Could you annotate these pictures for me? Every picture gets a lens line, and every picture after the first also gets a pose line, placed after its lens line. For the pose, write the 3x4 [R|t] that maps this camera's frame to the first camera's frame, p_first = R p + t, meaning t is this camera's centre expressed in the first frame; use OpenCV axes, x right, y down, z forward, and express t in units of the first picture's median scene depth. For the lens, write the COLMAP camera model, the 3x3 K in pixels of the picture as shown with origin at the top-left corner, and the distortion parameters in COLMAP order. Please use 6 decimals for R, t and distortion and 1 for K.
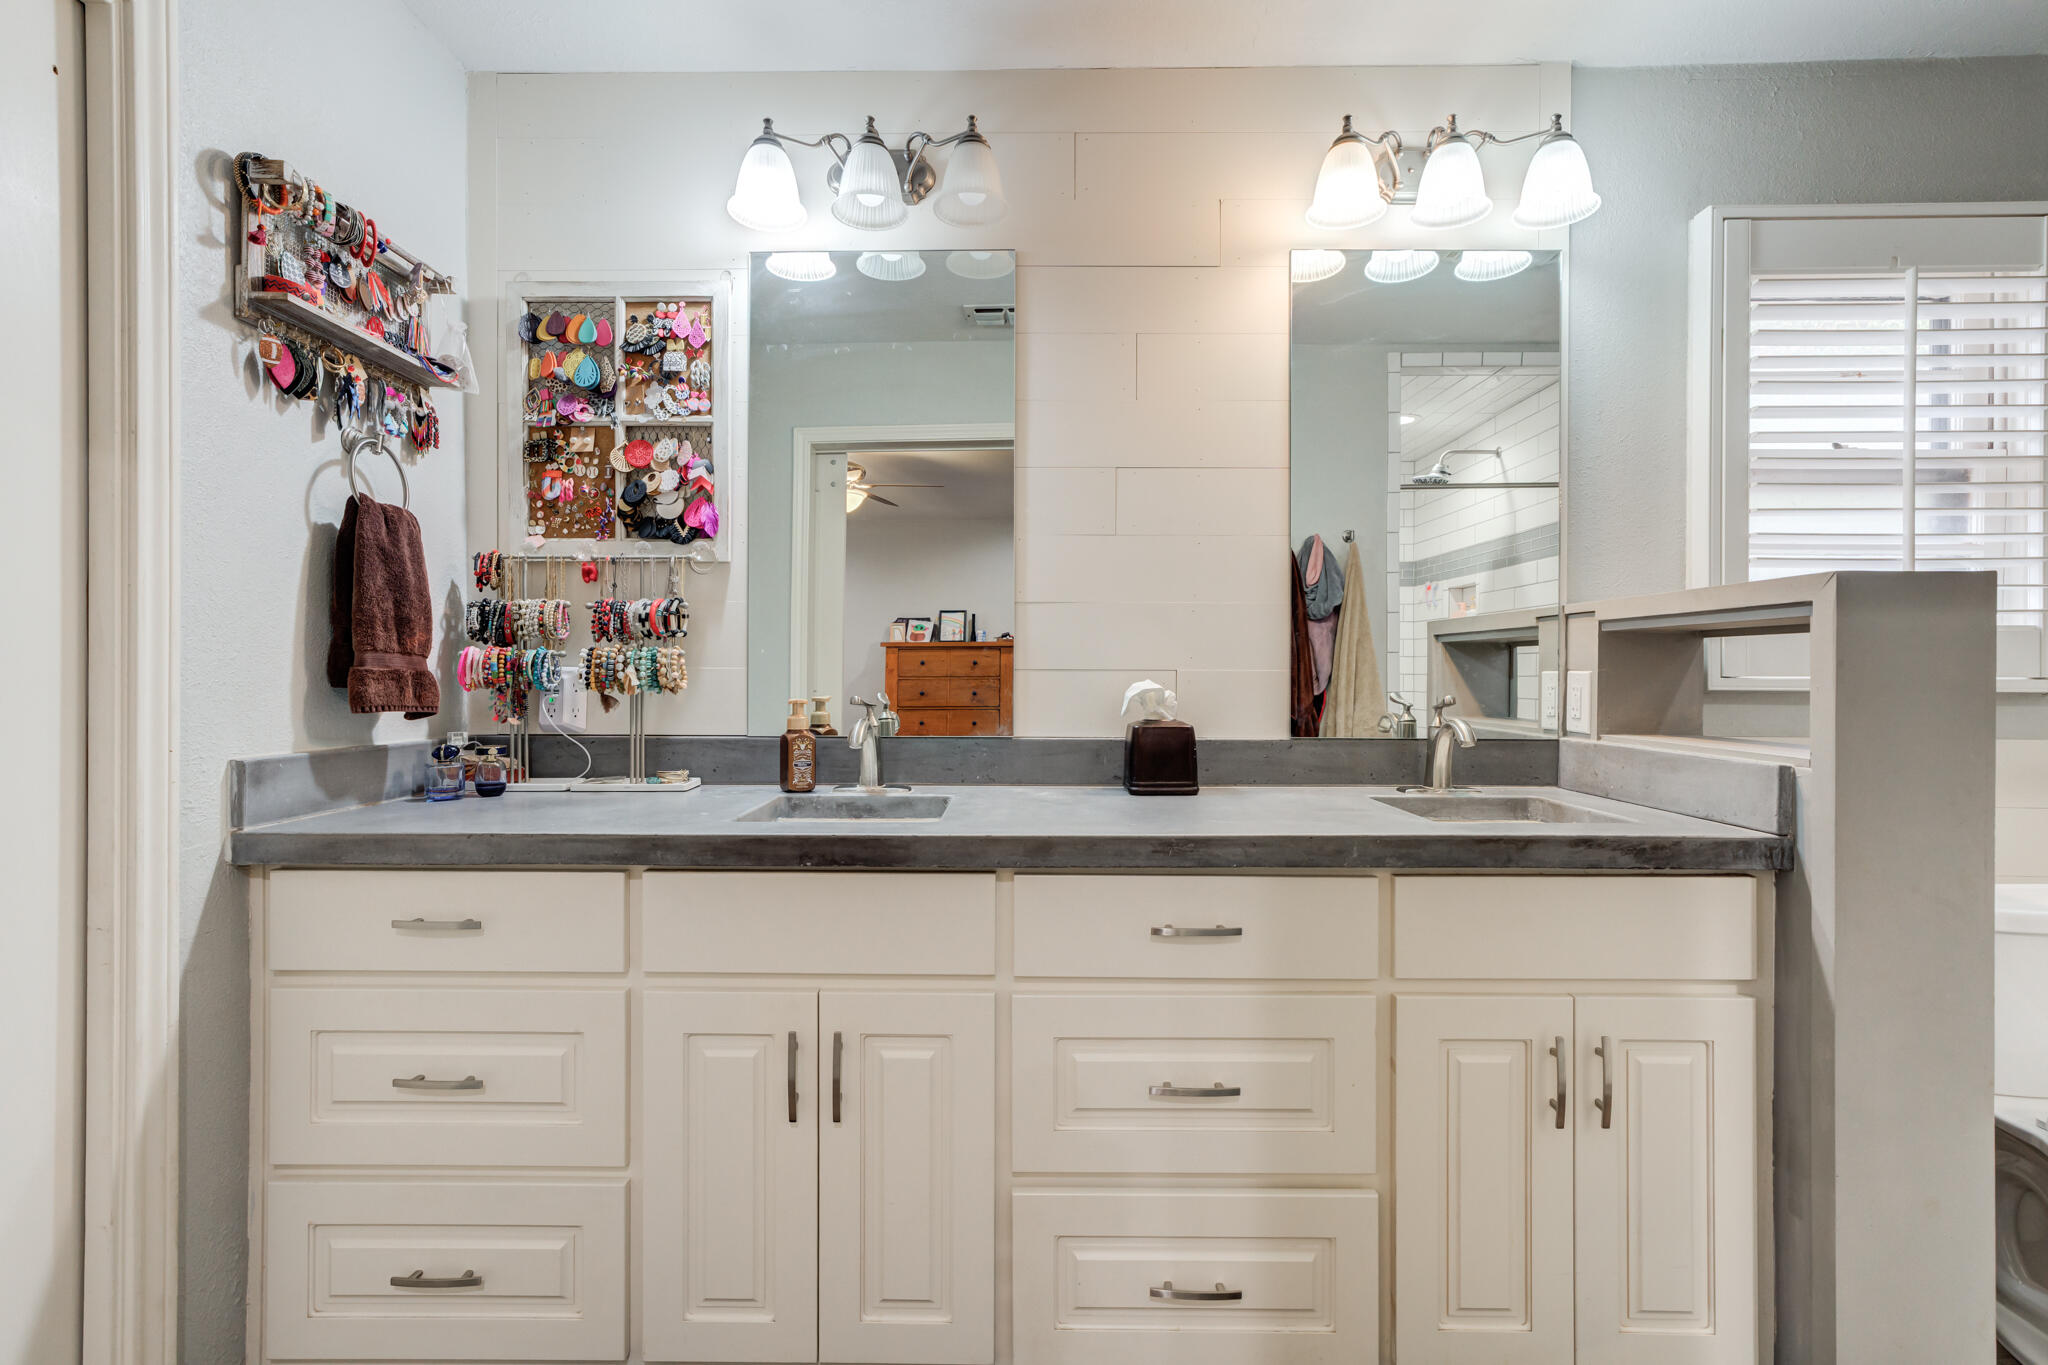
lens RADIAL K [[971.8, 0, 1012.6], [0, 971.8, 668.9], [0, 0, 1]] dist [0.008144, 0.002233]
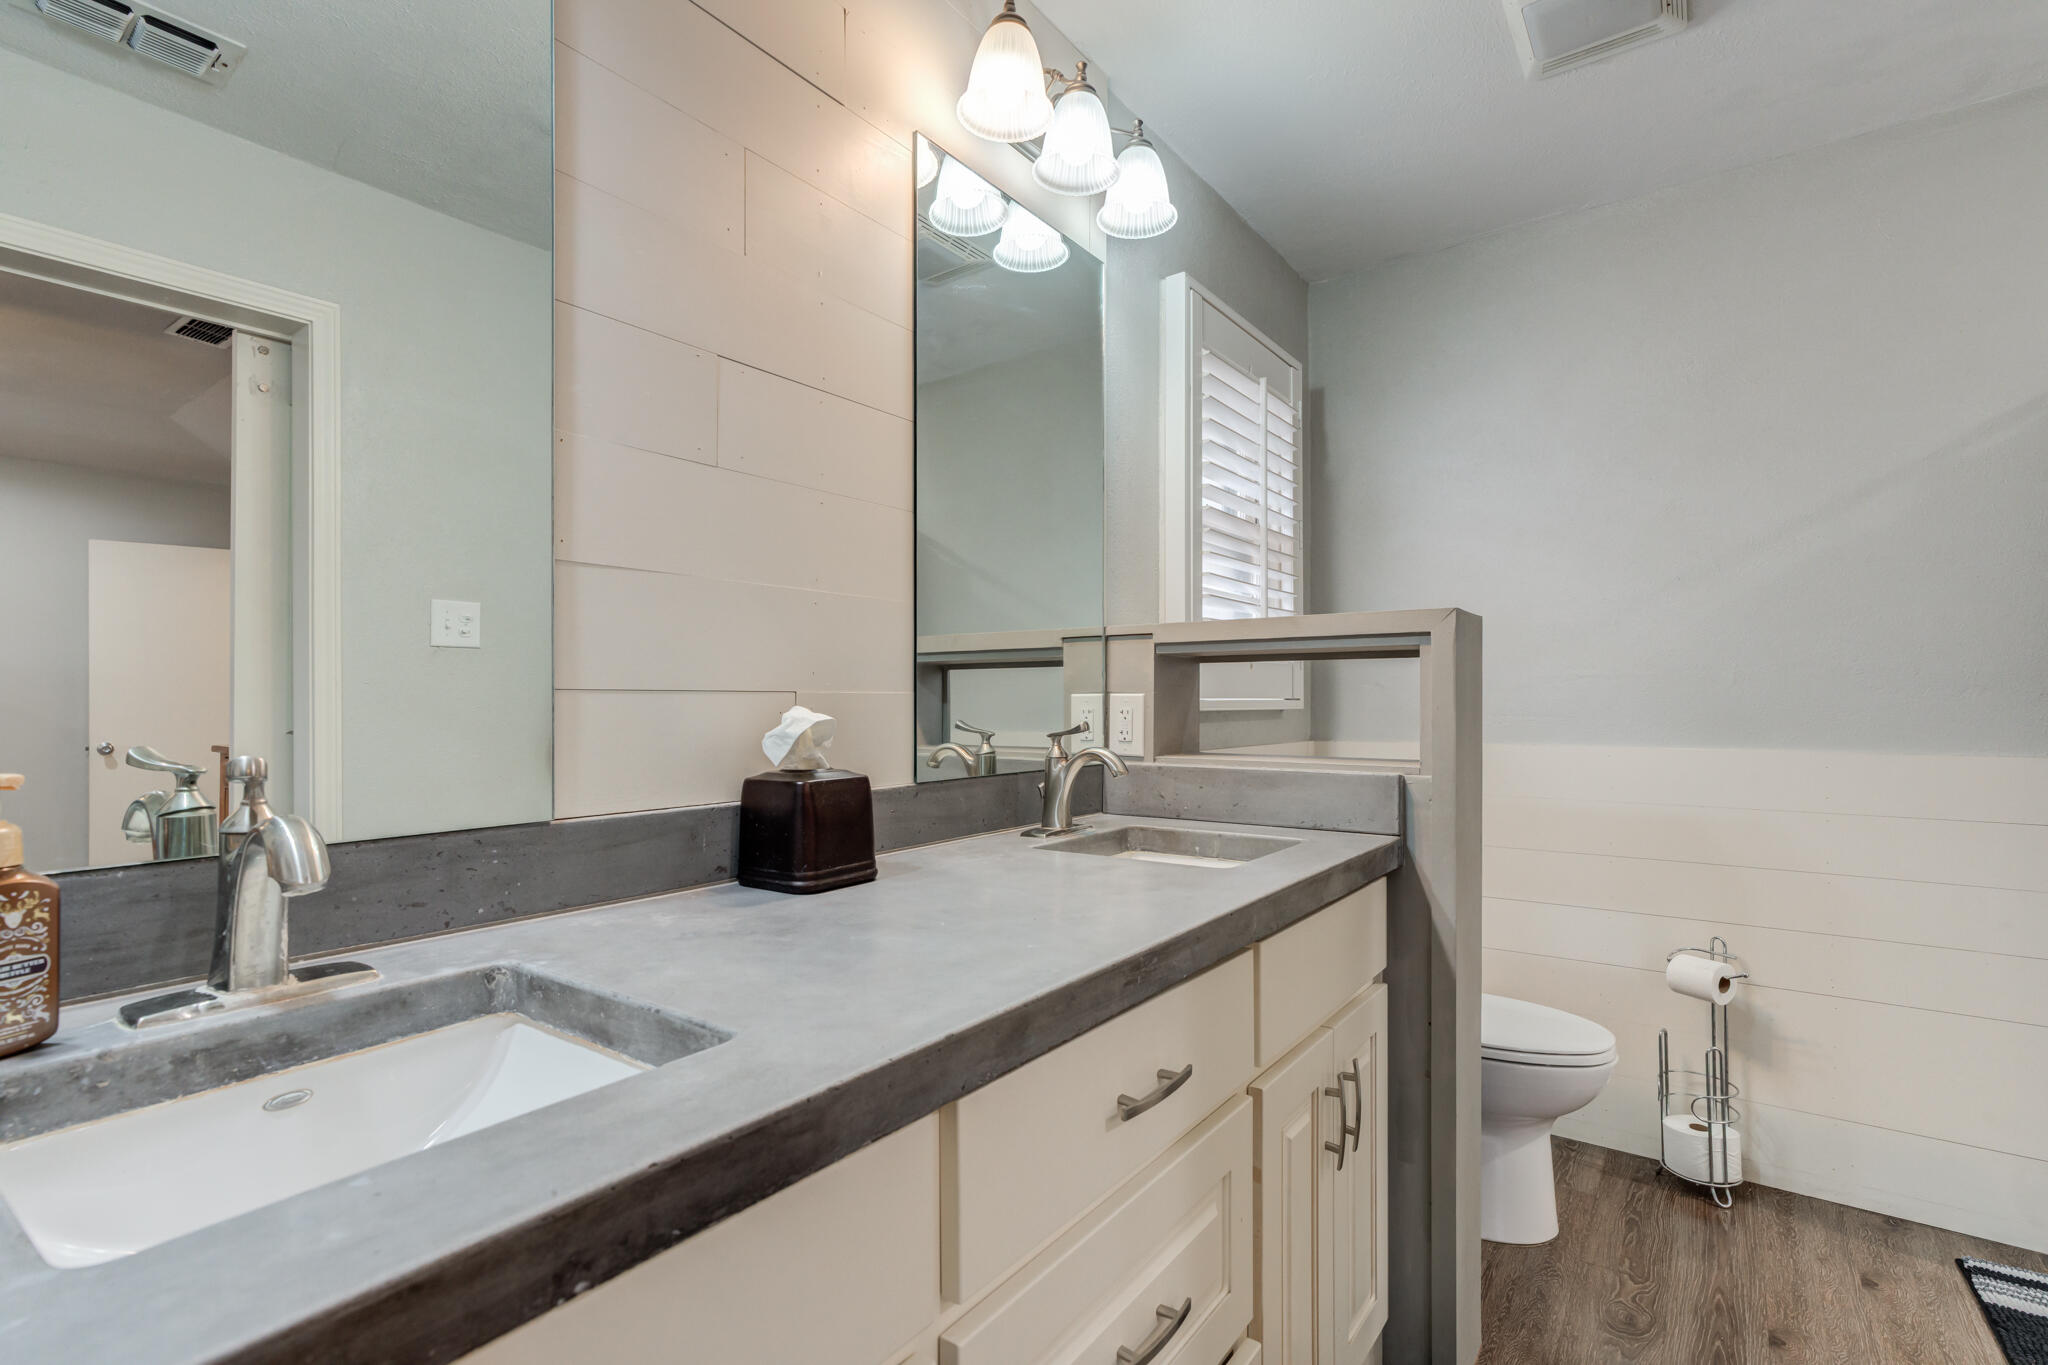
lens RADIAL K [[971.8, 0, 1023.7], [0, 971.8, 695.5], [0, 0, 1]] dist [0.008144, 0.002233]
pose [[0.572212, 0.000800, 0.820106, -0.296338], [0.002044, 0.999995, -0.002401, 0.006586], [-0.820103, 0.003050, 0.572207, 0.532904]]
